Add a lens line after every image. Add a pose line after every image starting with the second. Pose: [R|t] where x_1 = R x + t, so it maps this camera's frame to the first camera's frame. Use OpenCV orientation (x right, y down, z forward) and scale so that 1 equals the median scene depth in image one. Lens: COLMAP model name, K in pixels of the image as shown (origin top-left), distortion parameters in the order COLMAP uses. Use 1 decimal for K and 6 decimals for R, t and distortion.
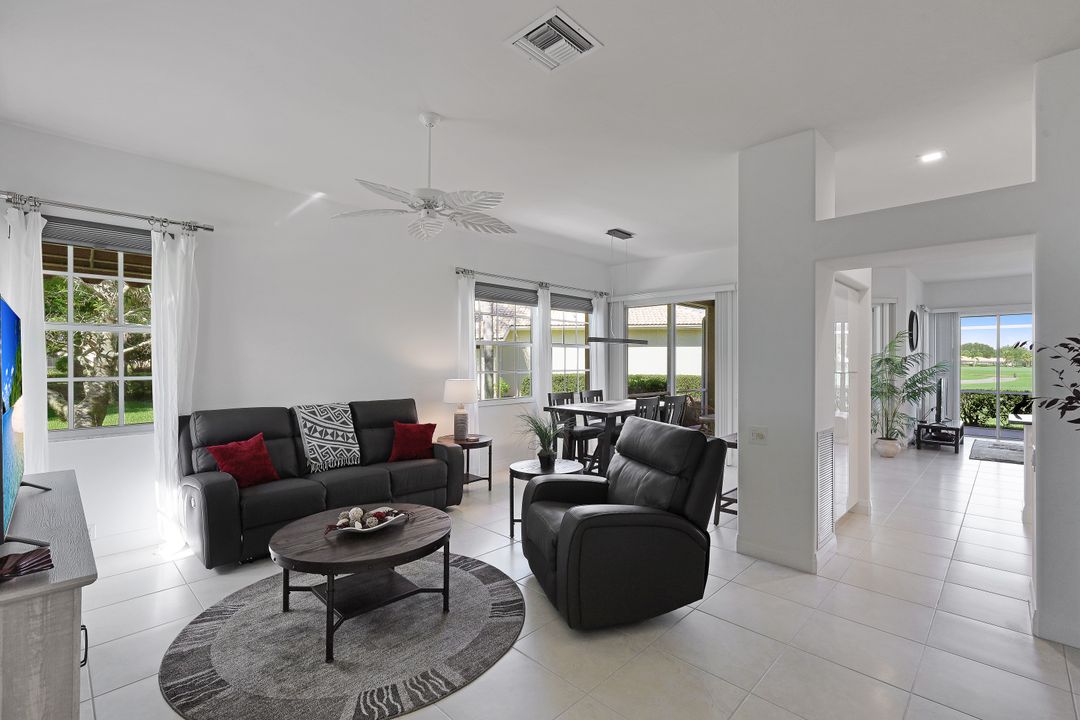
lens RADIAL K [[480.8, 0, 543.4], [0, 480.8, 361.2], [0, 0, 1]] dist [-0.000175, 0.000052]
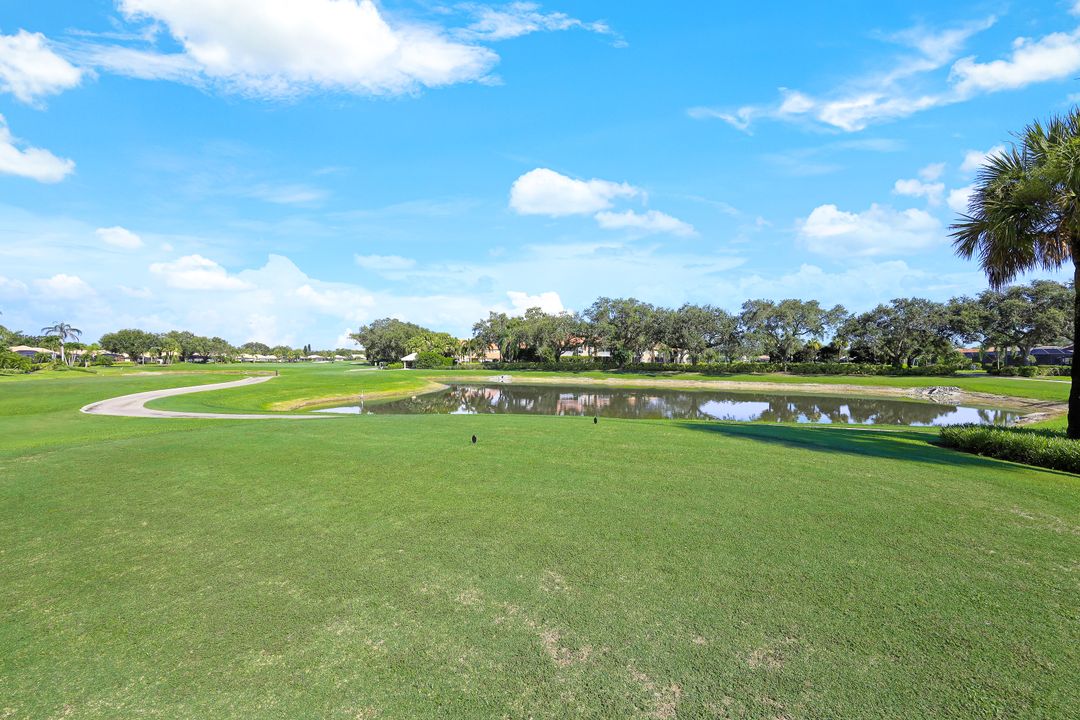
lens RADIAL K [[445.4, 0, 540.1], [0, 445.4, 359.7], [0, 0, 1]] dist [-0.004198, 0.000293]
pose [[0.273240, -0.006311, 0.961925, 0.350043], [0.003243, 0.999979, 0.005640, -0.003139], [-0.961940, 0.001579, 0.273255, 0.314718]]
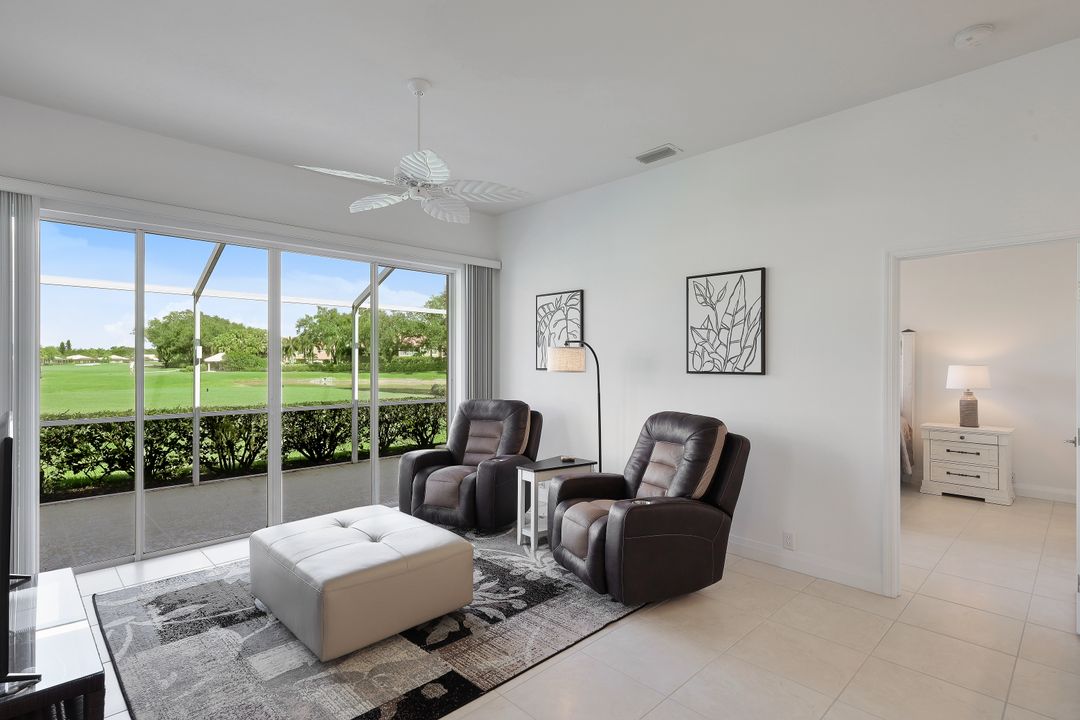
lens RADIAL K [[528.1, 0, 537.6], [0, 528.1, 360.9], [0, 0, 1]] dist [0.001453, 0.000579]
pose [[0.026776, -0.004829, 0.999630, 0.091940], [0.001648, 0.999987, 0.004787, 0.000535], [-0.999640, 0.001519, 0.026784, 0.115364]]
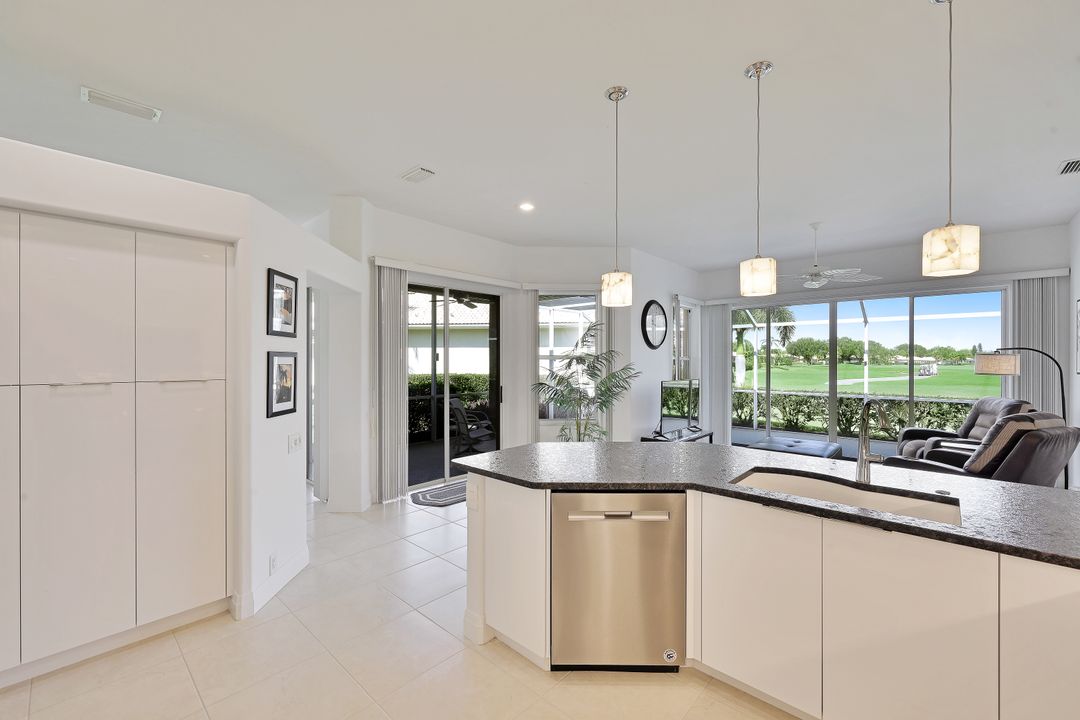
lens RADIAL K [[445.4, 0, 540.1], [0, 445.4, 359.8], [0, 0, 1]] dist [-0.004198, 0.000293]
pose [[0.999491, -0.003066, 0.031748, 0.083550], [0.003176, 0.999989, -0.003400, -0.000389], [-0.031737, 0.003499, 0.999490, 0.030051]]
